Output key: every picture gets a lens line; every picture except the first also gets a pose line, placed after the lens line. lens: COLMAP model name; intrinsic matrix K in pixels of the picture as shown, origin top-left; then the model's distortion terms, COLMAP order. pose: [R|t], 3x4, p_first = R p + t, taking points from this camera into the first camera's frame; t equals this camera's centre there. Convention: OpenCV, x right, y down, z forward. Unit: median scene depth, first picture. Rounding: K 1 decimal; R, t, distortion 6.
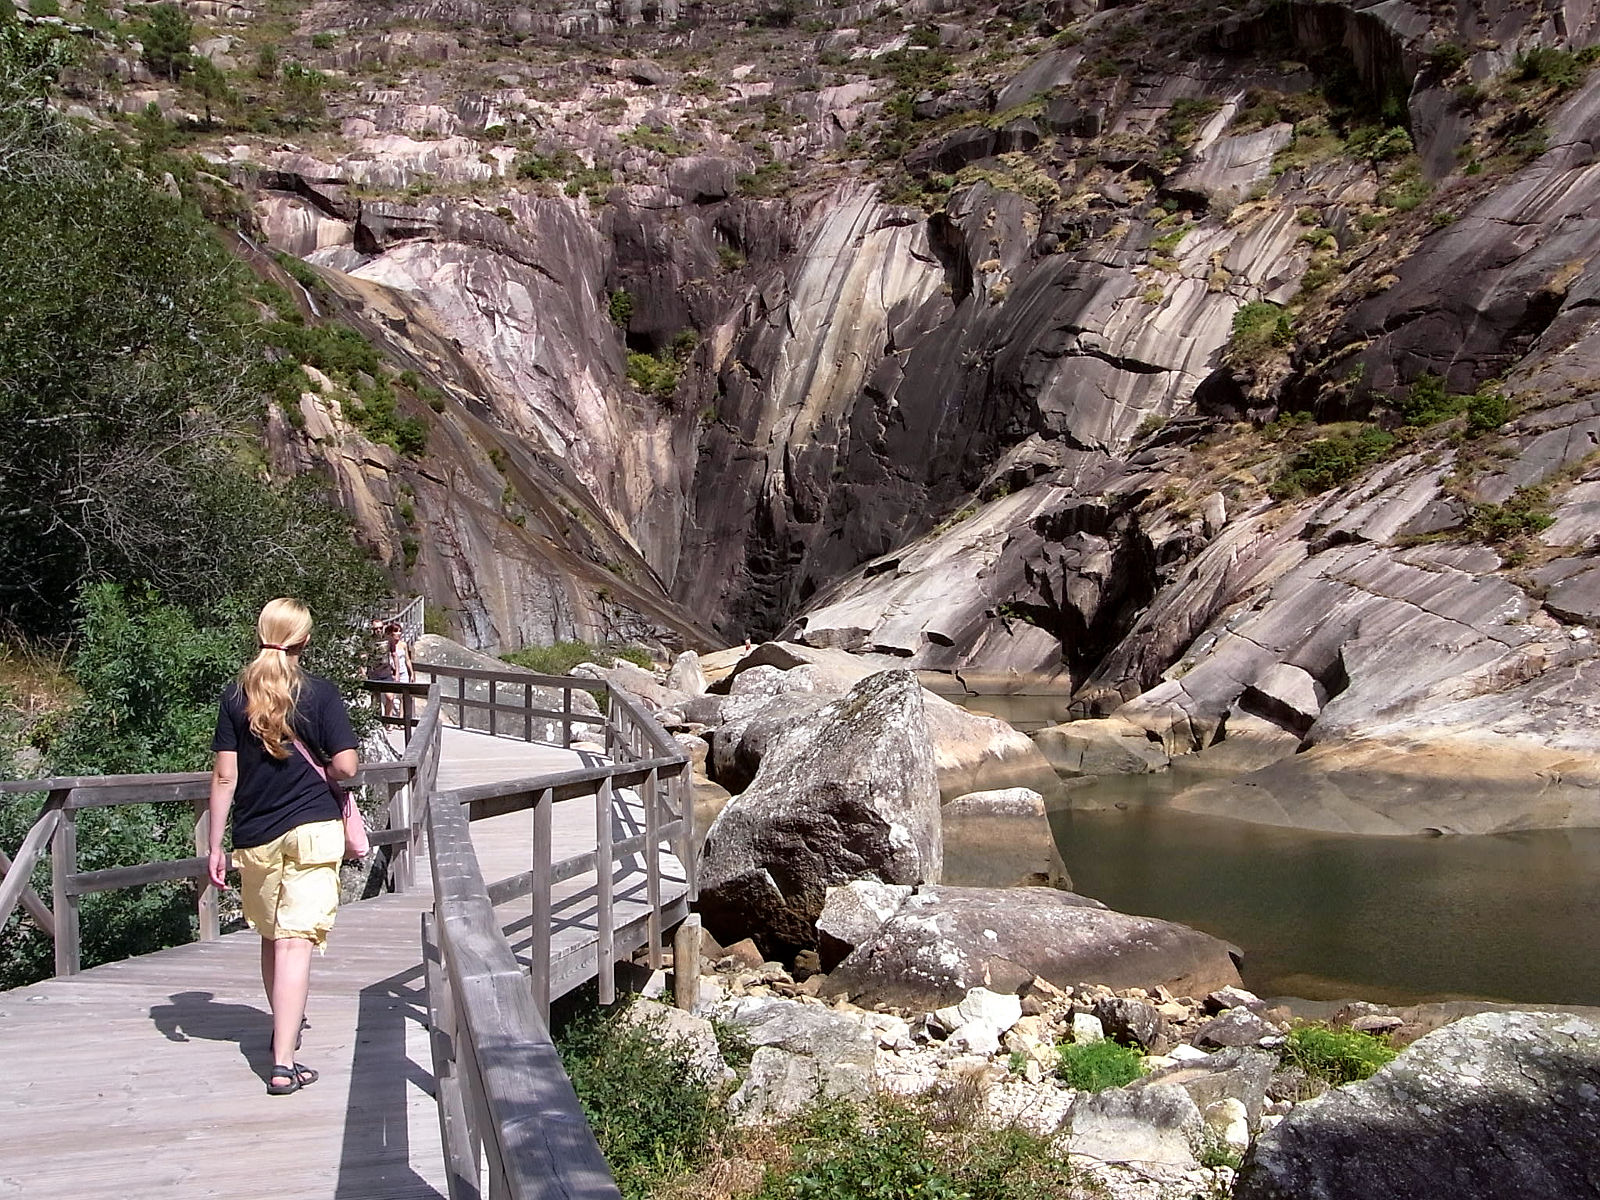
lens RADIAL K [[1630.9, 0, 816.3], [0, 1630.9, 608.8], [0, 0, 1]] dist [-0.095833, 0.146752]
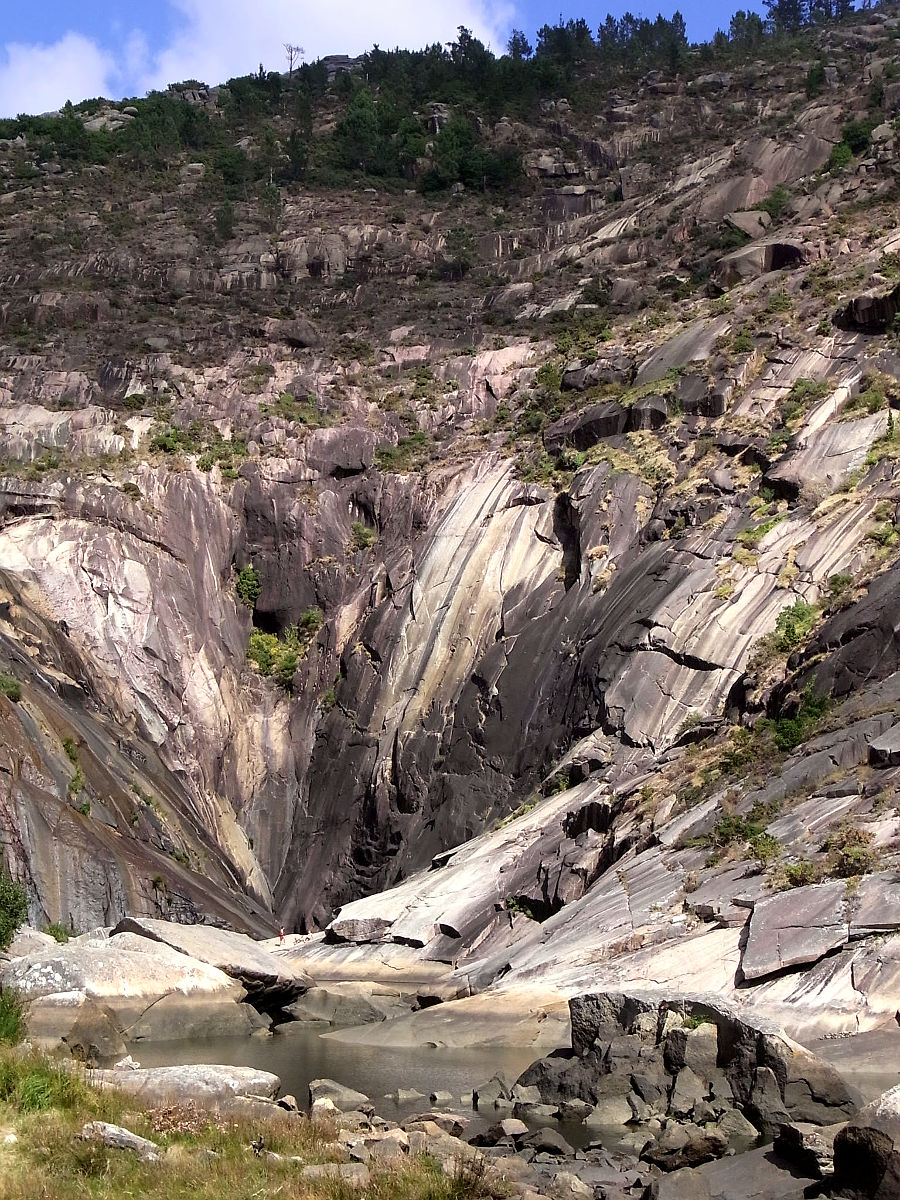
lens RADIAL K [[2041.8, 0, 450.0], [0, 2041.8, 600.0], [0, 0, 1]] dist [0.061954, 0.150450]
pose [[0.995292, 0.005277, -0.096775, 0.127049], [-0.019806, 0.988520, -0.149789, 0.003405], [0.094874, 0.151000, 0.983970, -0.199744]]
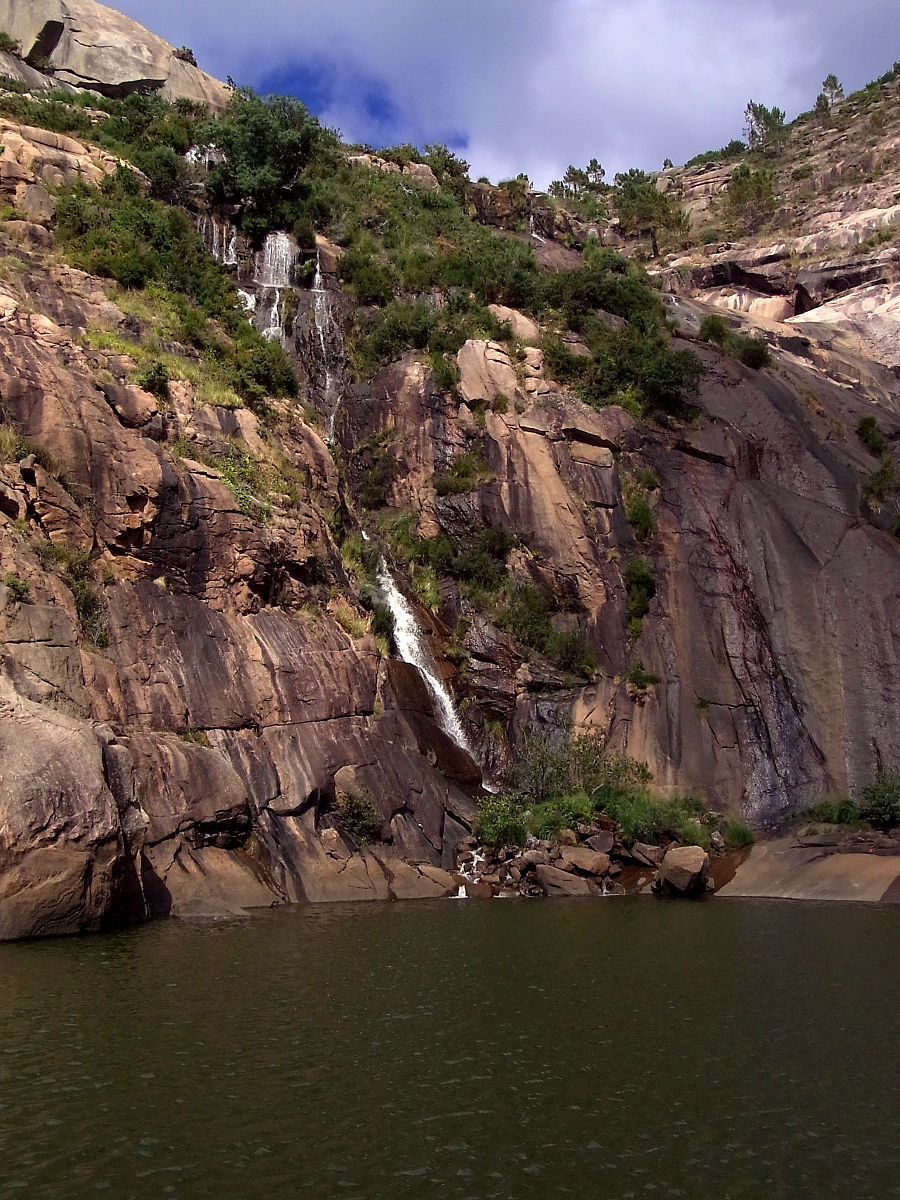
lens RADIAL K [[1223.1, 0, 442.9], [0, 1223.1, 601.7], [0, 0, 1]] dist [-0.095833, 0.146752]
pose [[0.744342, -0.115062, -0.657812, -0.038327], [-0.005944, 0.983864, -0.178820, 0.023259], [0.667772, 0.137013, 0.731647, 0.484028]]
